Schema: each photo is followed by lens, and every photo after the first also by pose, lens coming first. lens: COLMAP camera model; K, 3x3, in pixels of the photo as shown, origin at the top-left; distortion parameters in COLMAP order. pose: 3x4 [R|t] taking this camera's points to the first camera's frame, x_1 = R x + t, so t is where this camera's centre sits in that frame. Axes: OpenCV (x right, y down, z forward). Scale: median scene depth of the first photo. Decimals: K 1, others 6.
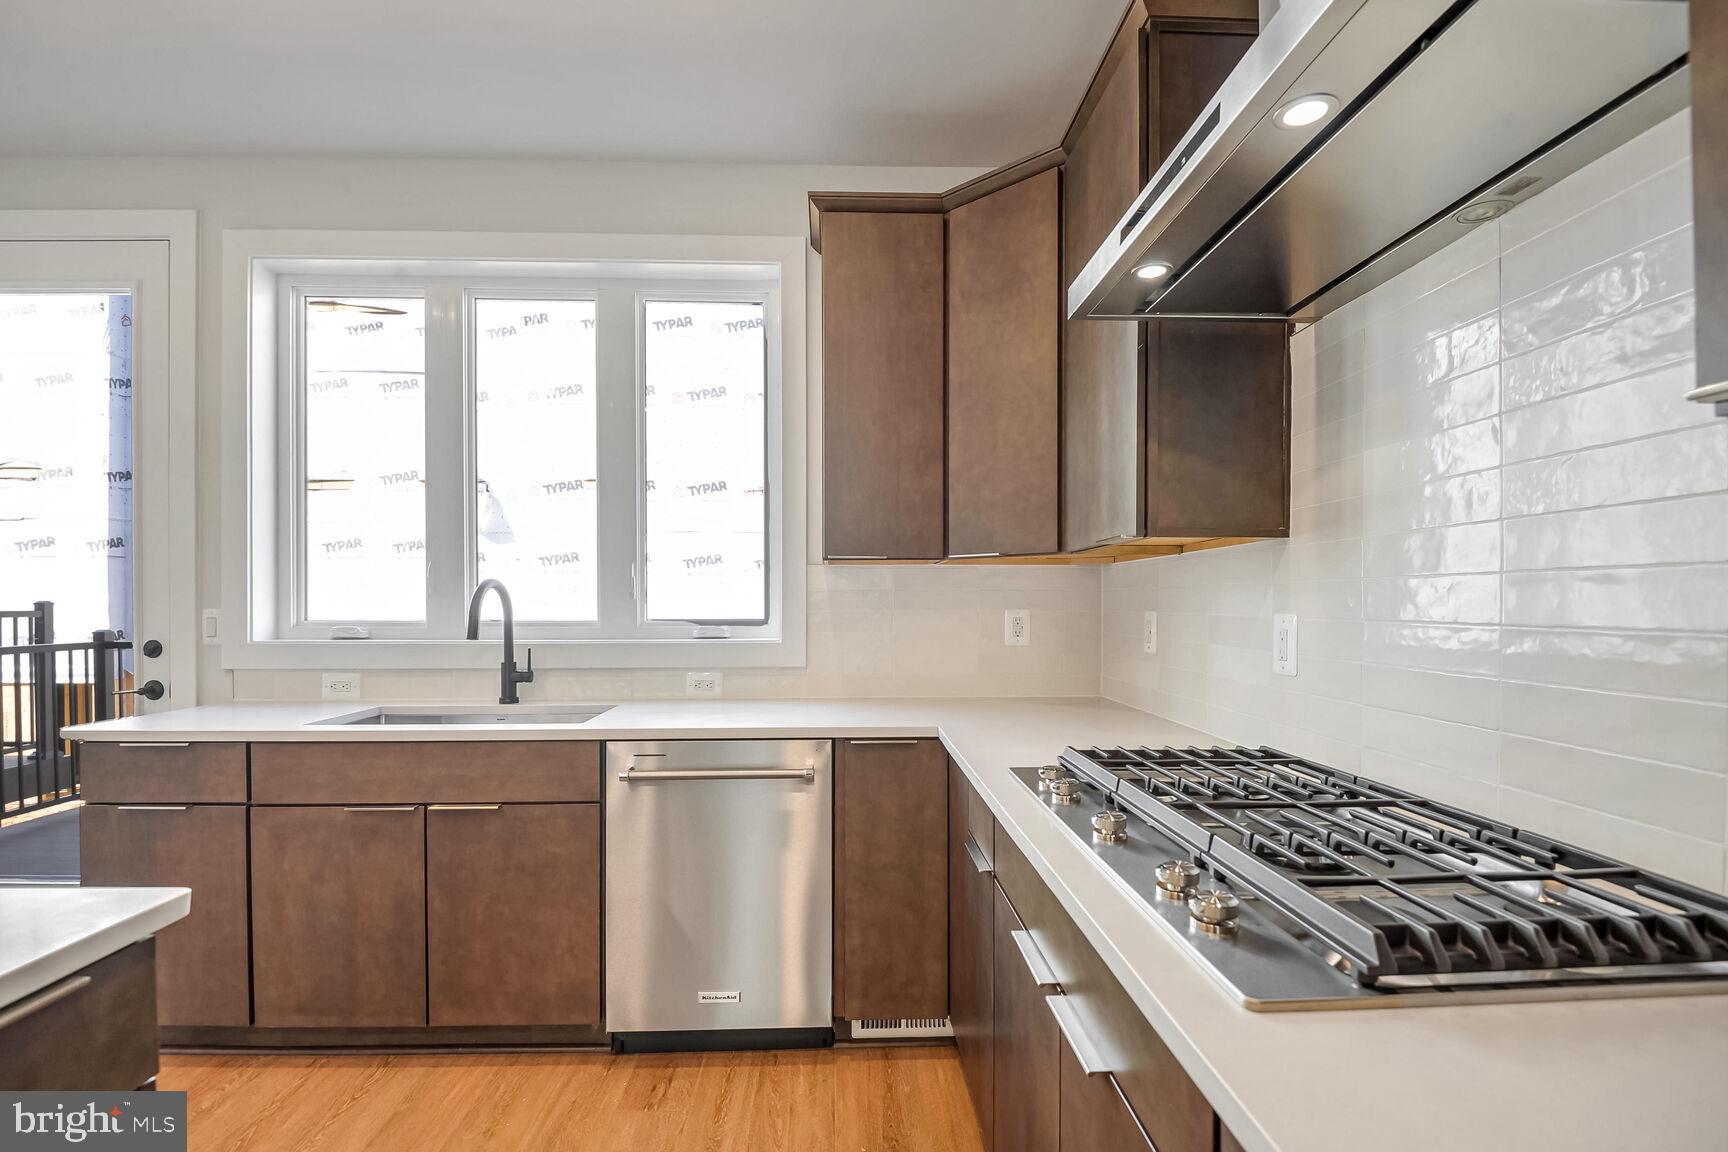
lens RADIAL K [[788.1, 0, 861.5], [0, 788.1, 609.4], [0, 0, 1]] dist [0.021842, -0.014790]
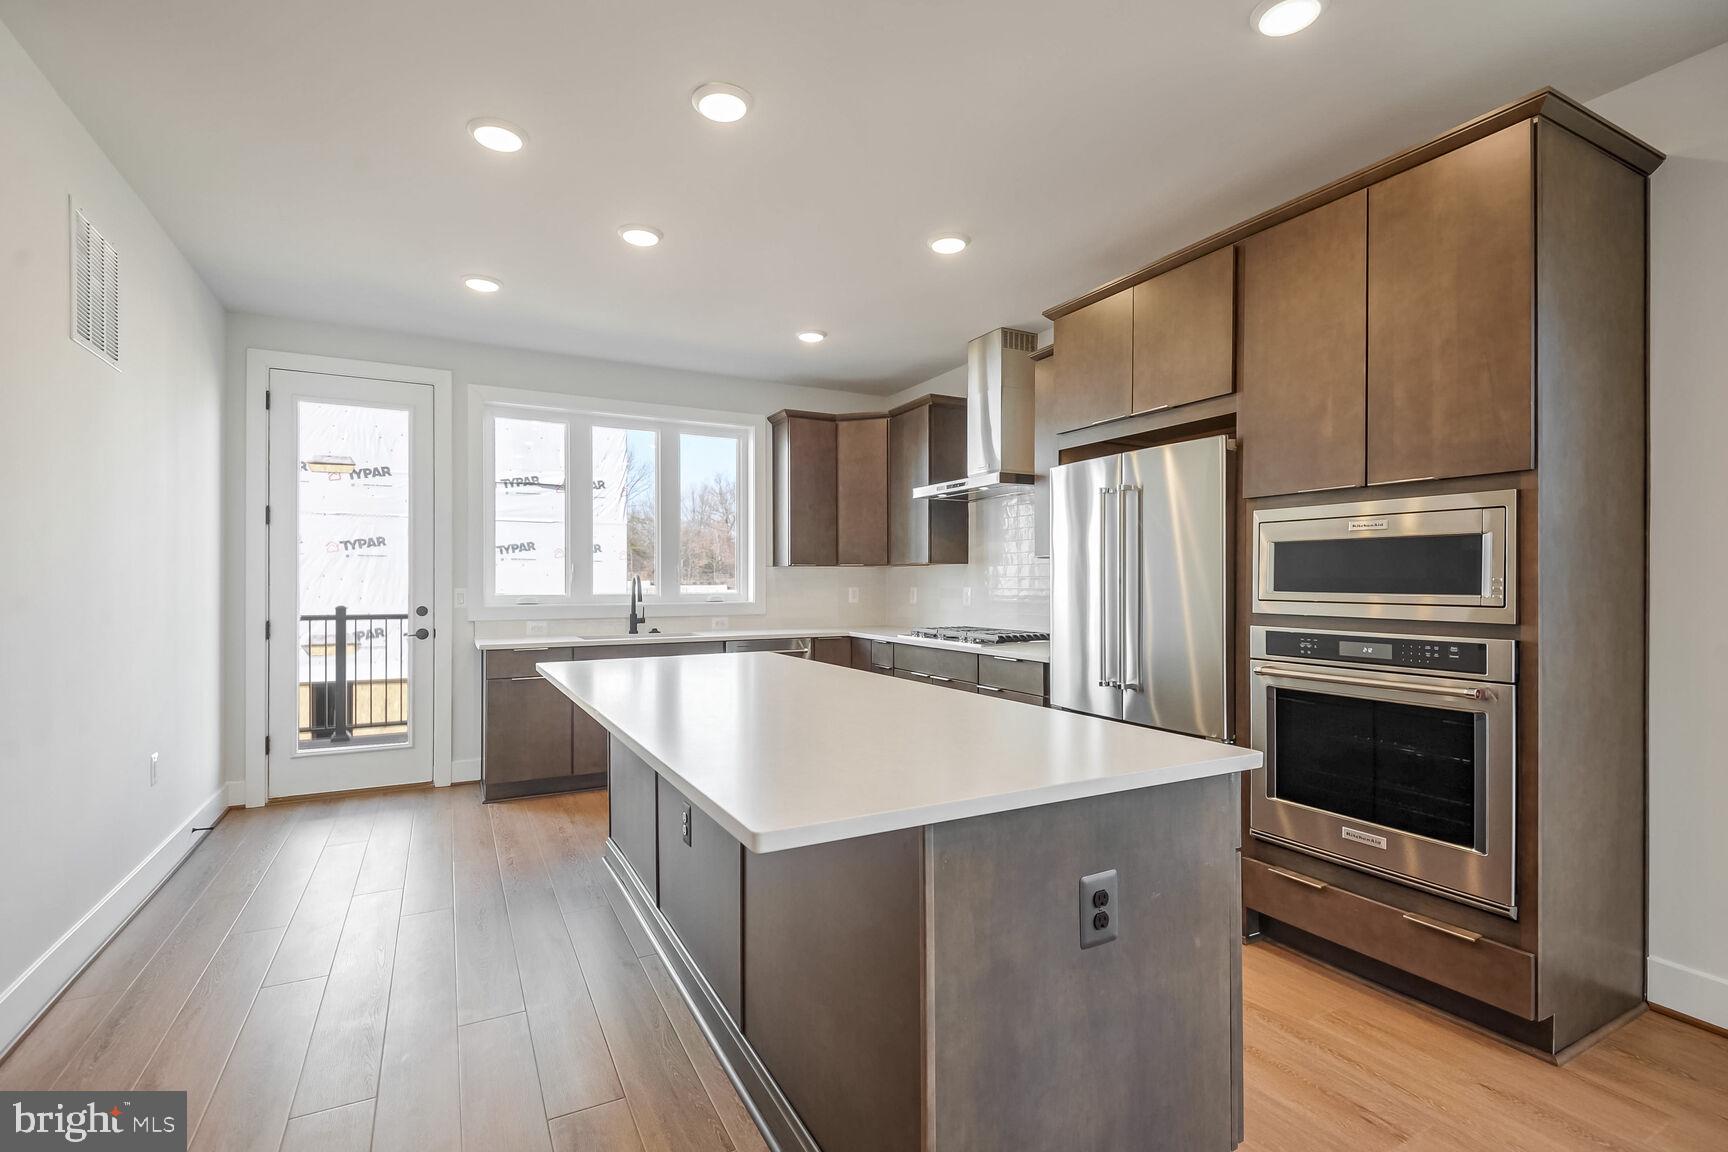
lens RADIAL K [[788.1, 0, 870.8], [0, 788.1, 573.2], [0, 0, 1]] dist [0.021842, -0.014790]
pose [[0.894582, 0.003139, 0.446893, -1.004679], [0.006031, 0.999799, -0.019096, 0.006519], [-0.446863, 0.019778, 0.894384, -1.366660]]
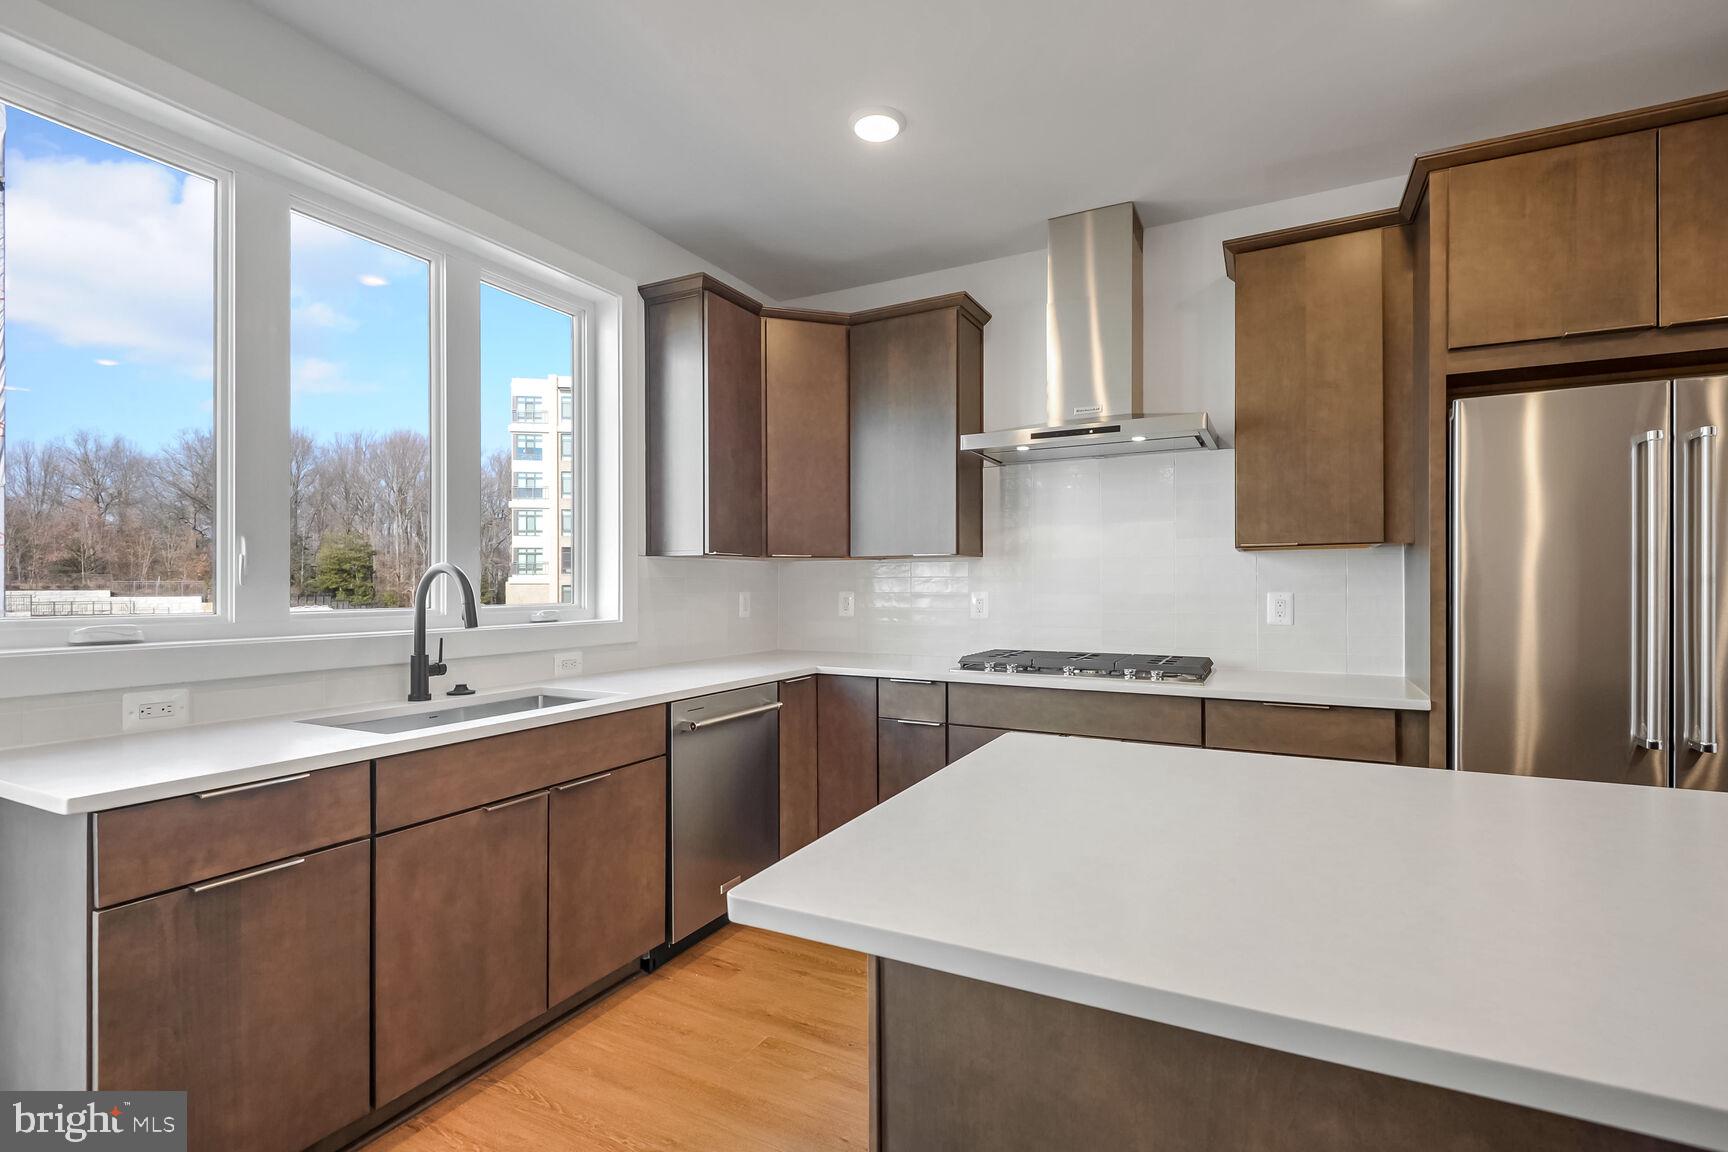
lens RADIAL K [[788.1, 0, 867.3], [0, 788.1, 582.5], [0, 0, 1]] dist [0.021842, -0.014790]
pose [[0.484113, 0.002214, 0.875003, -1.224939], [0.009765, 0.999921, -0.007933, -0.003059], [-0.874951, 0.012385, 0.484053, 0.155386]]
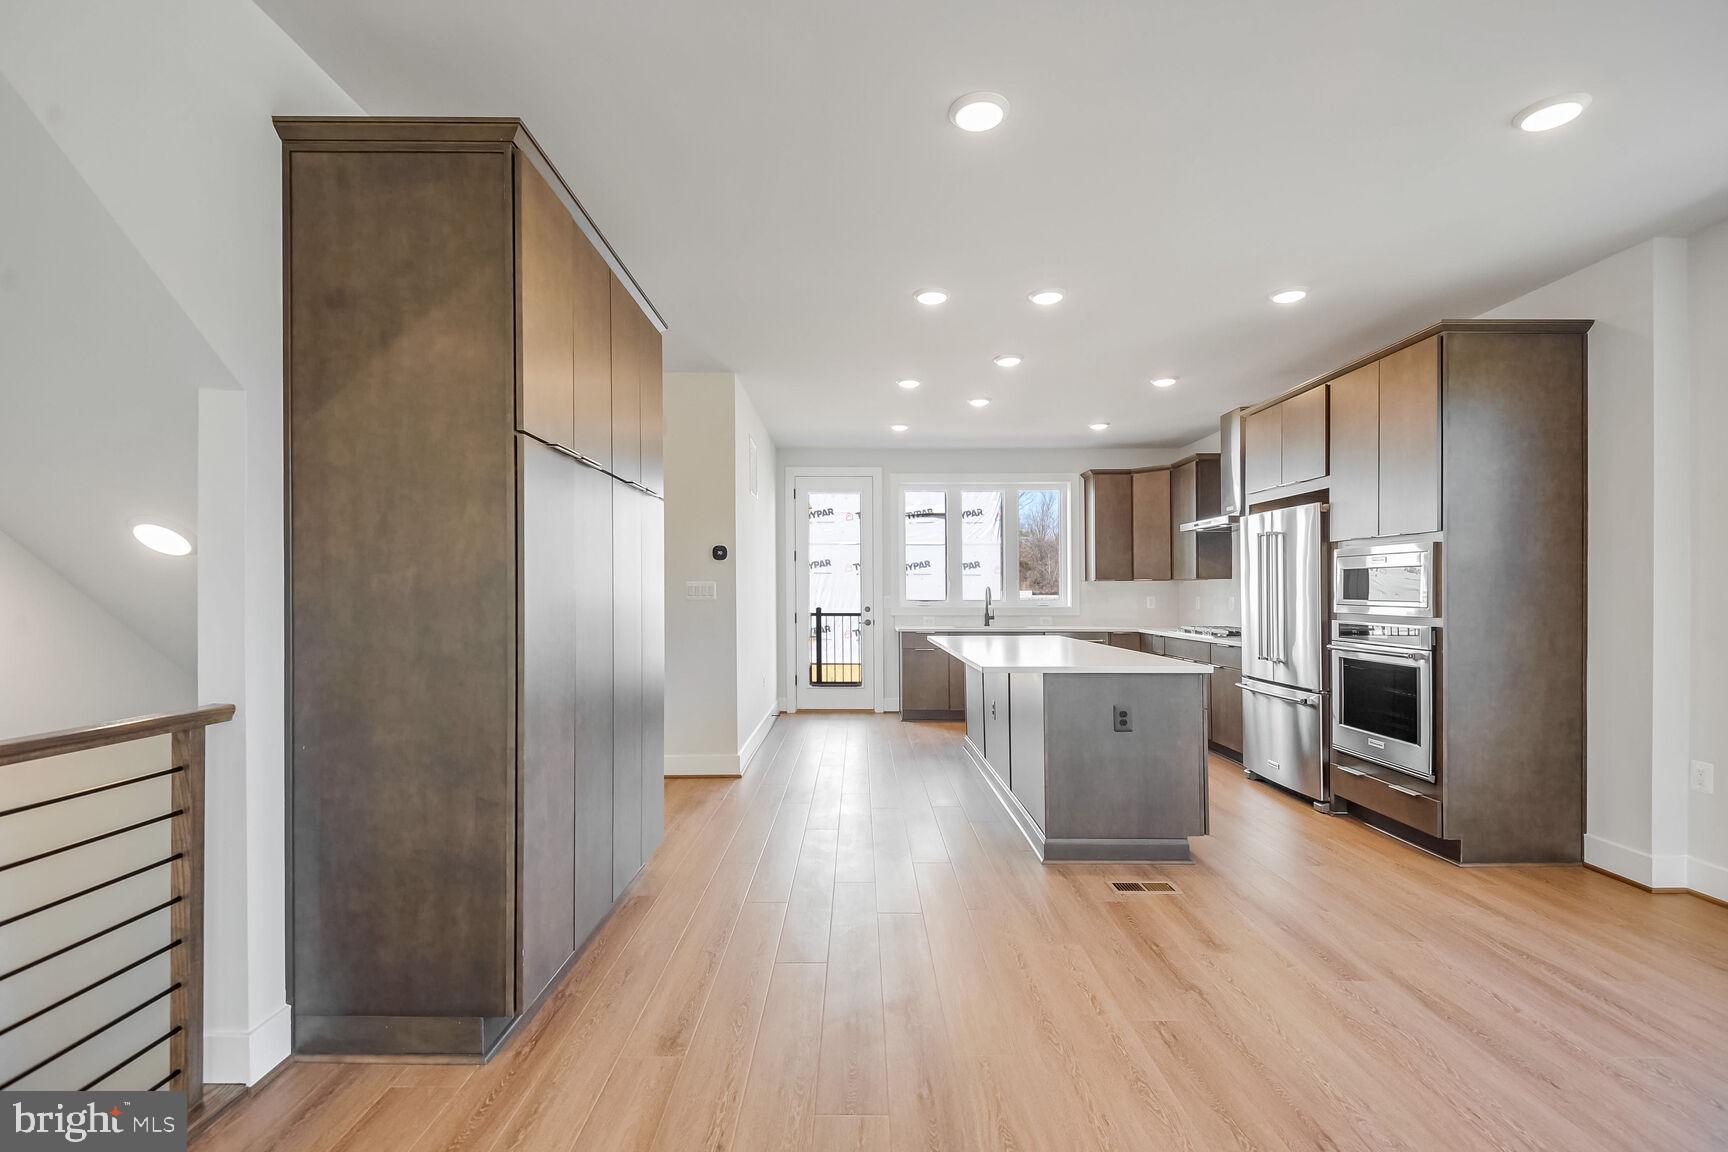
lens RADIAL K [[788.1, 0, 859.8], [0, 788.1, 578.4], [0, 0, 1]] dist [0.021842, -0.014790]
pose [[0.999588, -0.003045, -0.028548, -1.067950], [0.002312, 0.999667, -0.025687, 0.011471], [0.028617, 0.025610, 0.999262, -2.637563]]
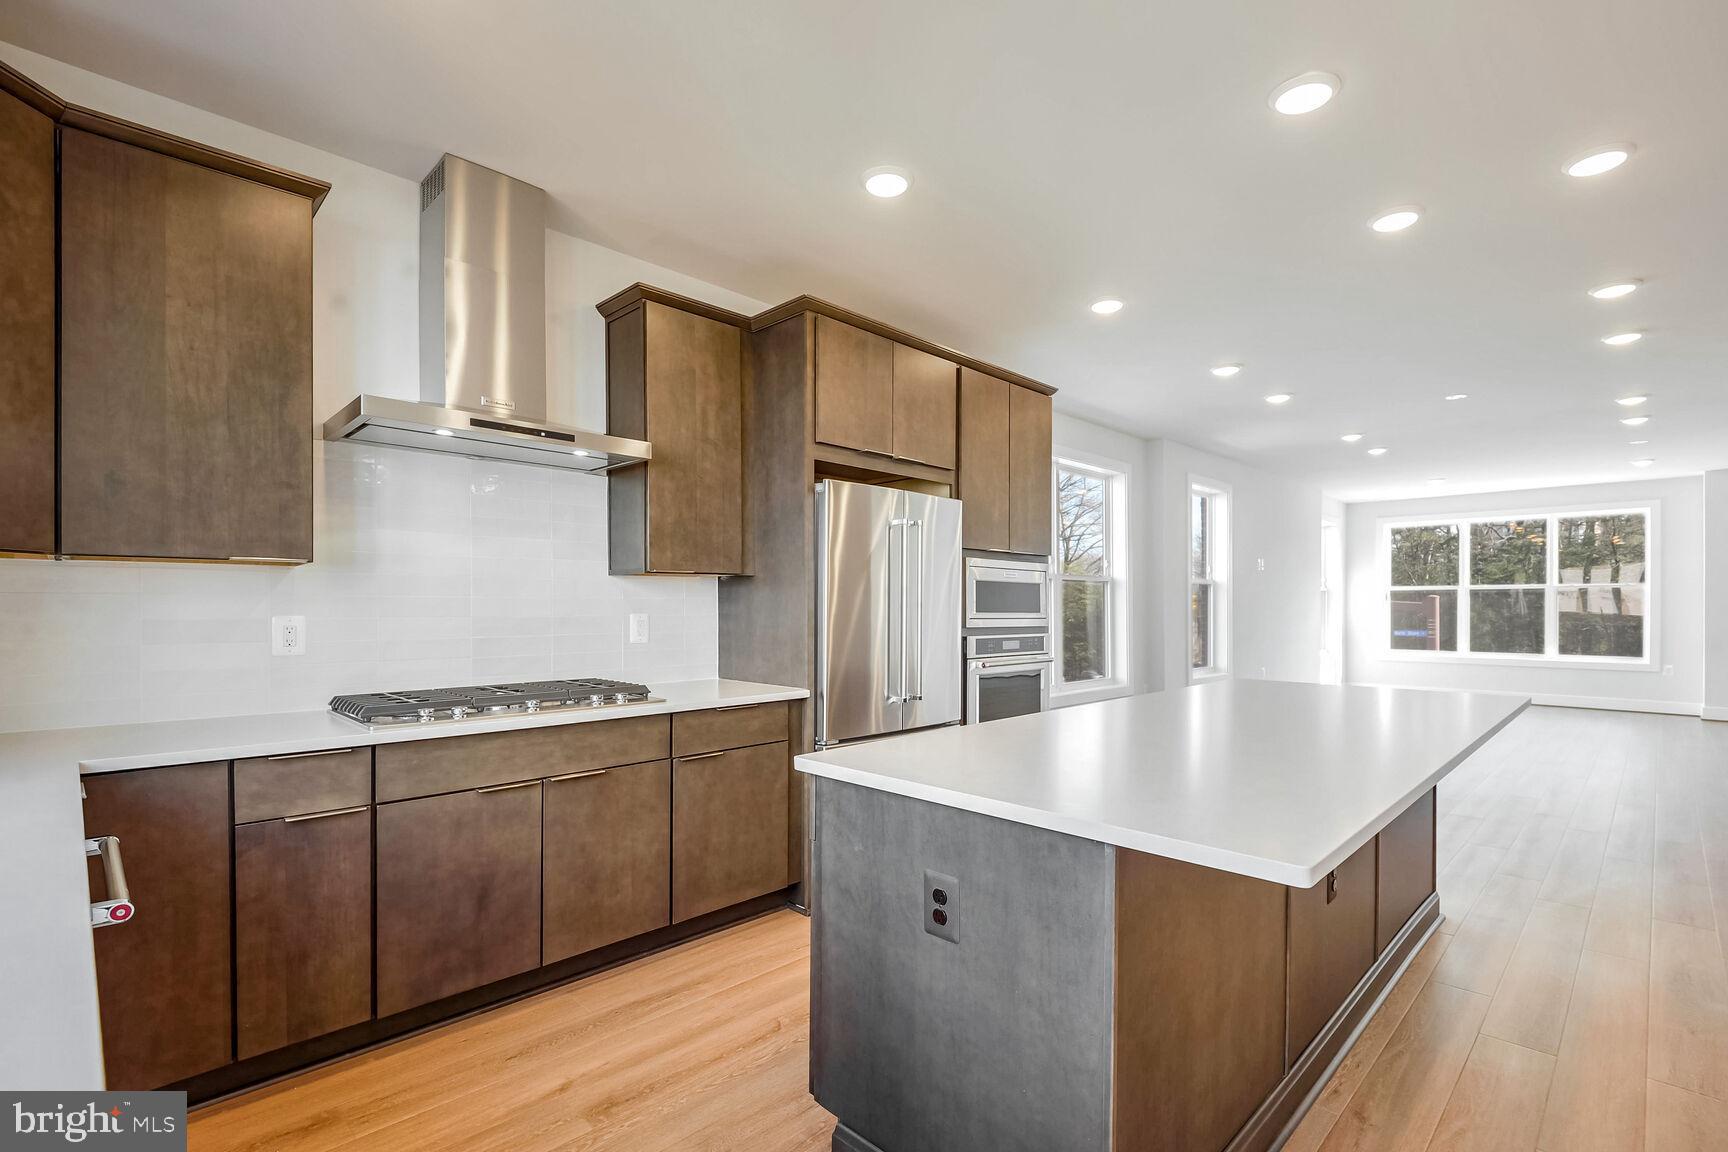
lens RADIAL K [[788.1, 0, 865.9], [0, 788.1, 612.3], [0, 0, 1]] dist [0.021842, -0.014790]
pose [[-0.689948, -0.008564, 0.723808, -1.060475], [0.003478, 0.999879, 0.015146, -0.014972], [-0.723850, 0.012968, -0.689835, 0.979080]]
